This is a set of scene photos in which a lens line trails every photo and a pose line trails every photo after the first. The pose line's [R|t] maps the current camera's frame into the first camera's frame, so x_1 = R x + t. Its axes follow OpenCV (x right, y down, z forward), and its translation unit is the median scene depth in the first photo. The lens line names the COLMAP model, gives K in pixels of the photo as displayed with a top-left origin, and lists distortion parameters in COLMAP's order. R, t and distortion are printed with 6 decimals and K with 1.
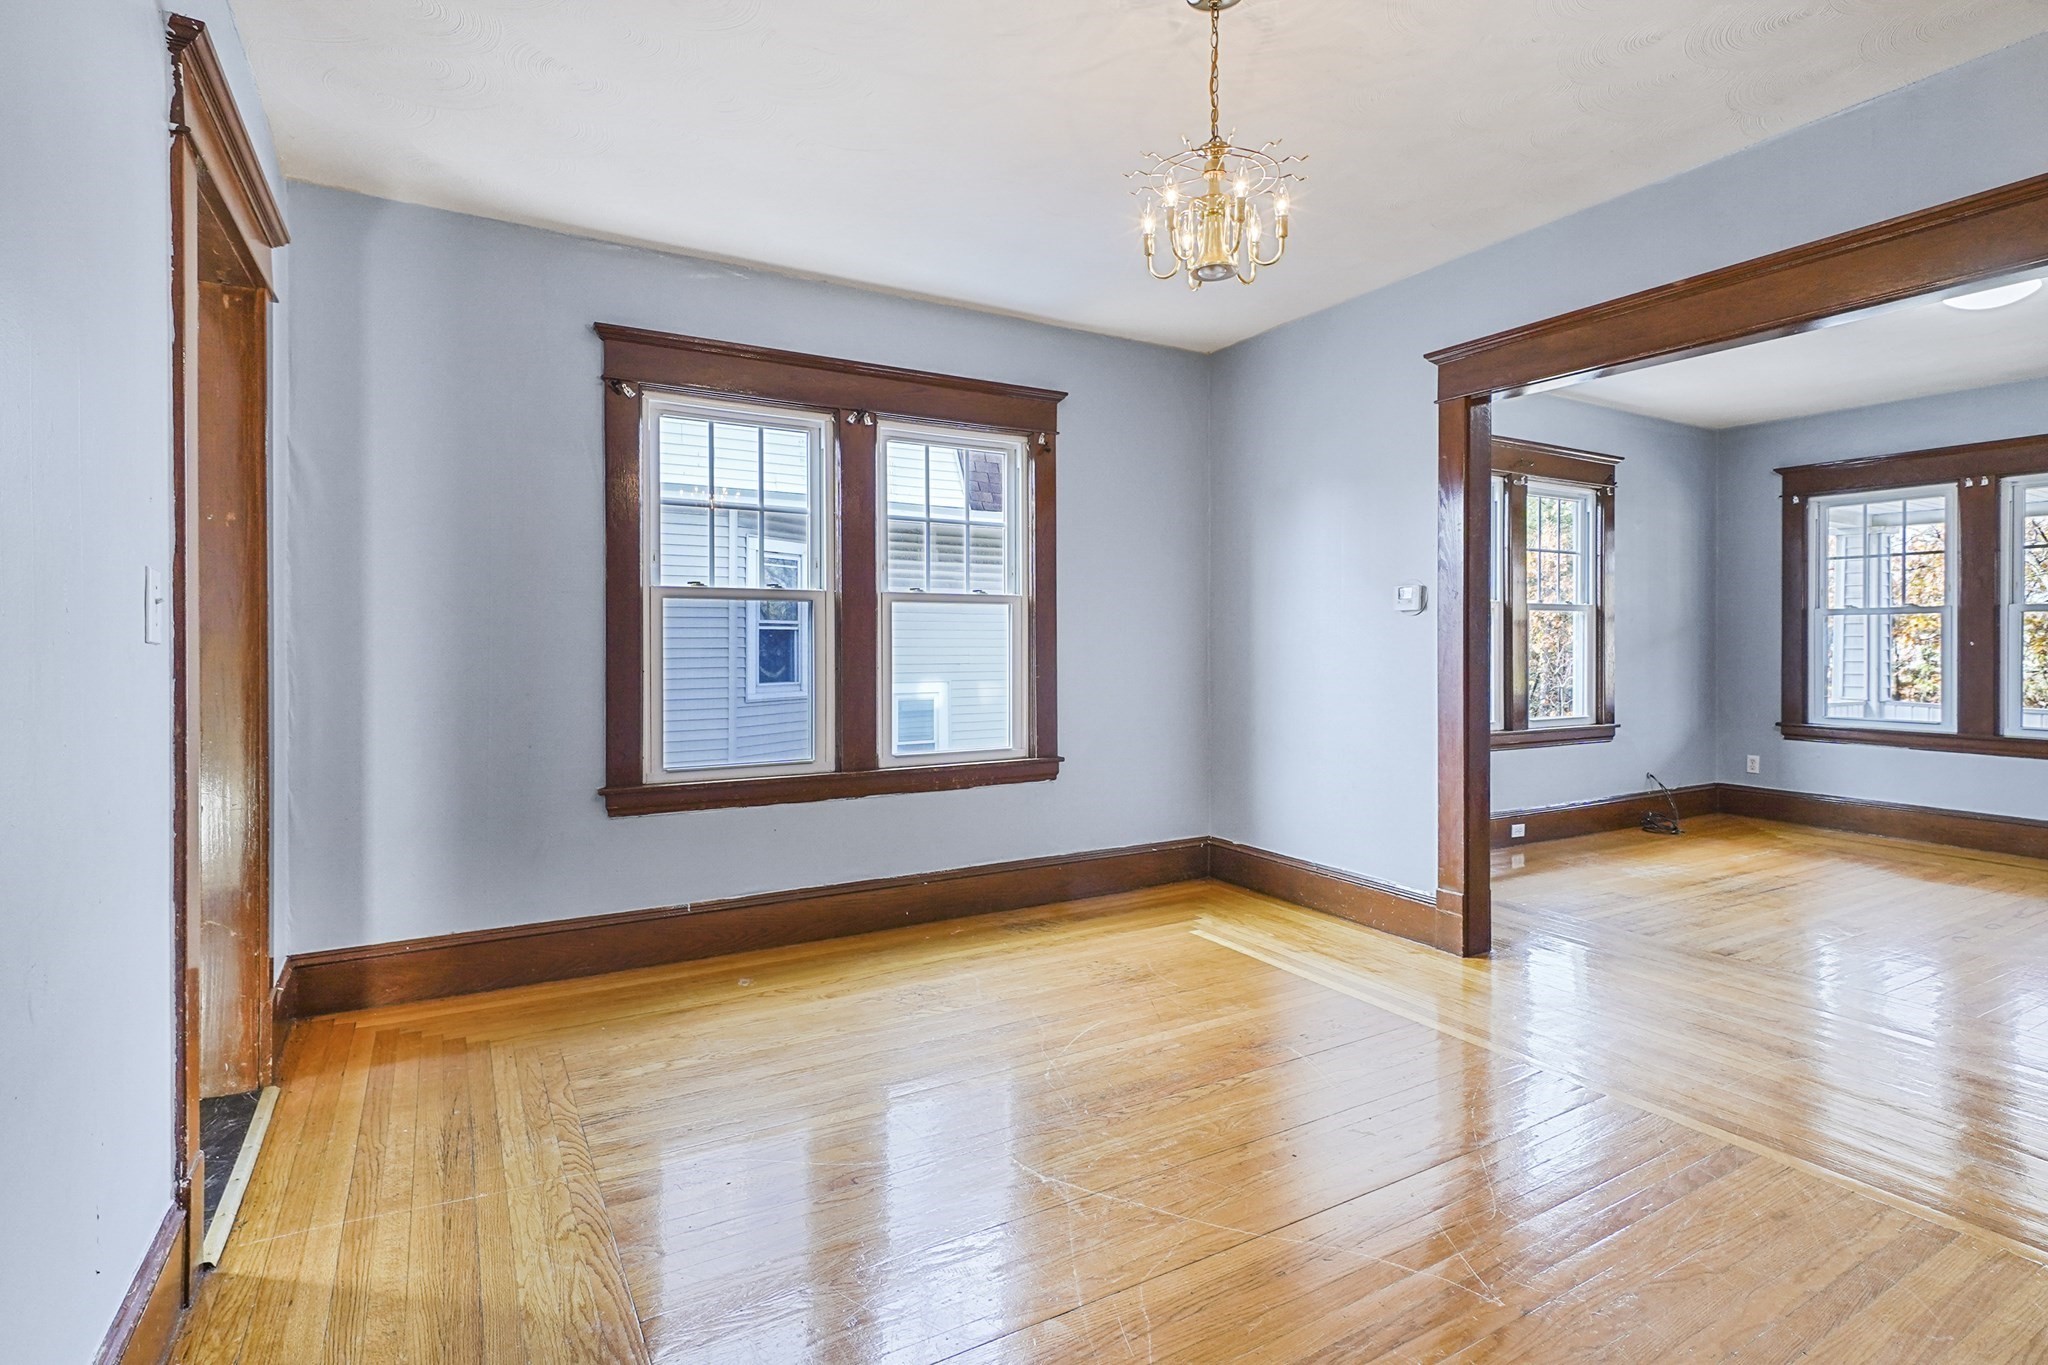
lens RADIAL K [[987.2, 0, 1007.4], [0, 987.2, 649.9], [0, 0, 1]] dist [-0.002864, -0.001438]
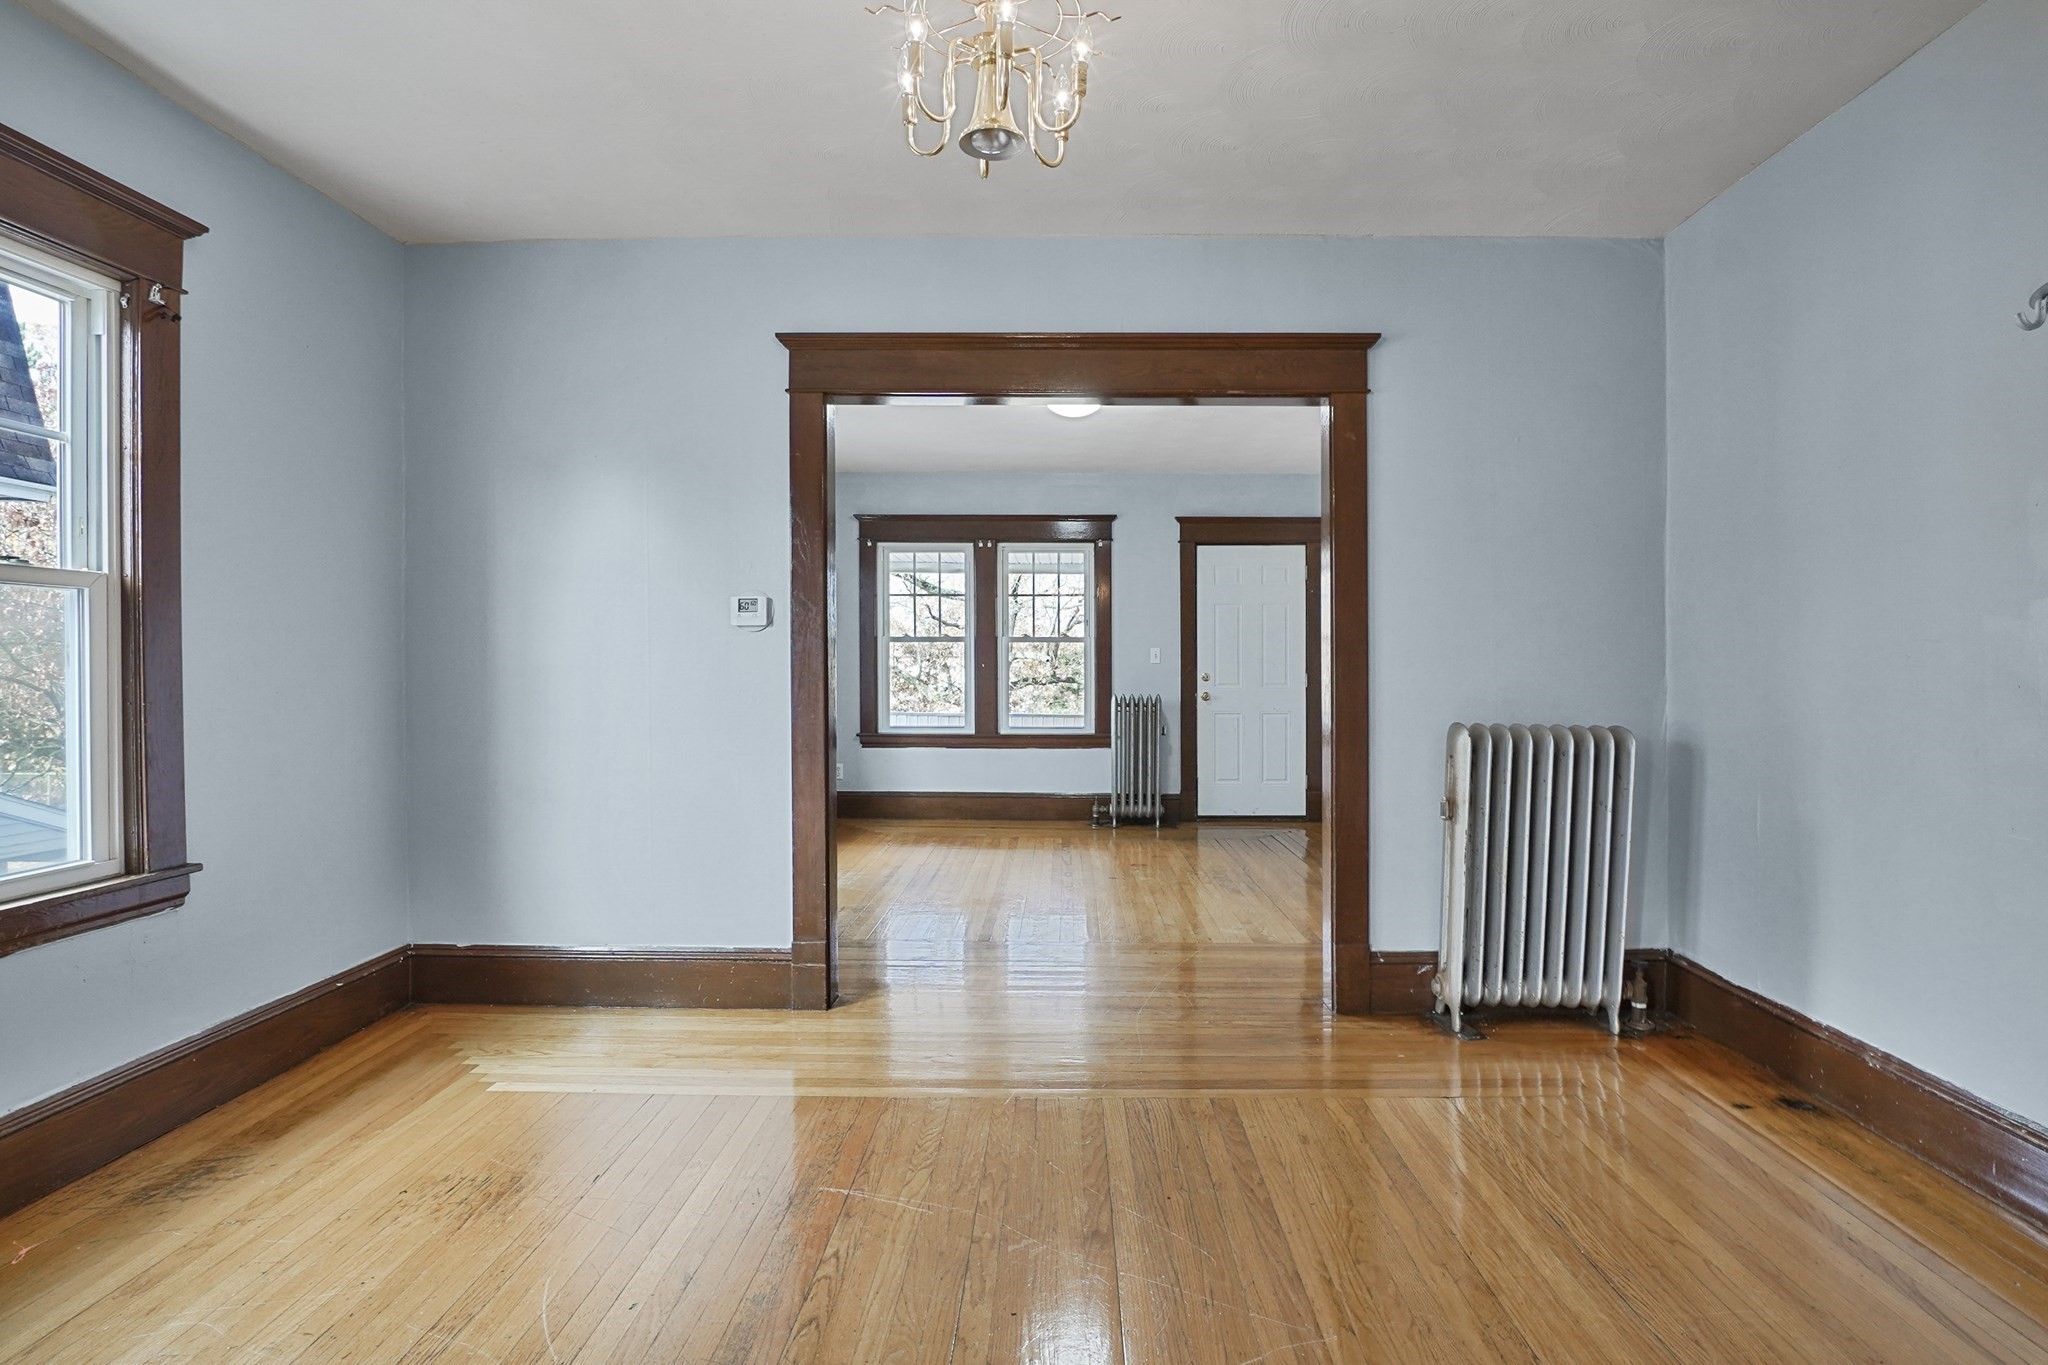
lens RADIAL K [[1016.9, 0, 1034.3], [0, 1016.9, 671.8], [0, 0, 1]] dist [-0.002627, -0.011422]
pose [[0.509711, -0.004496, 0.860334, -0.197638], [0.005247, 0.999984, 0.002117, -0.000633], [-0.860330, 0.003435, 0.509726, 0.287584]]
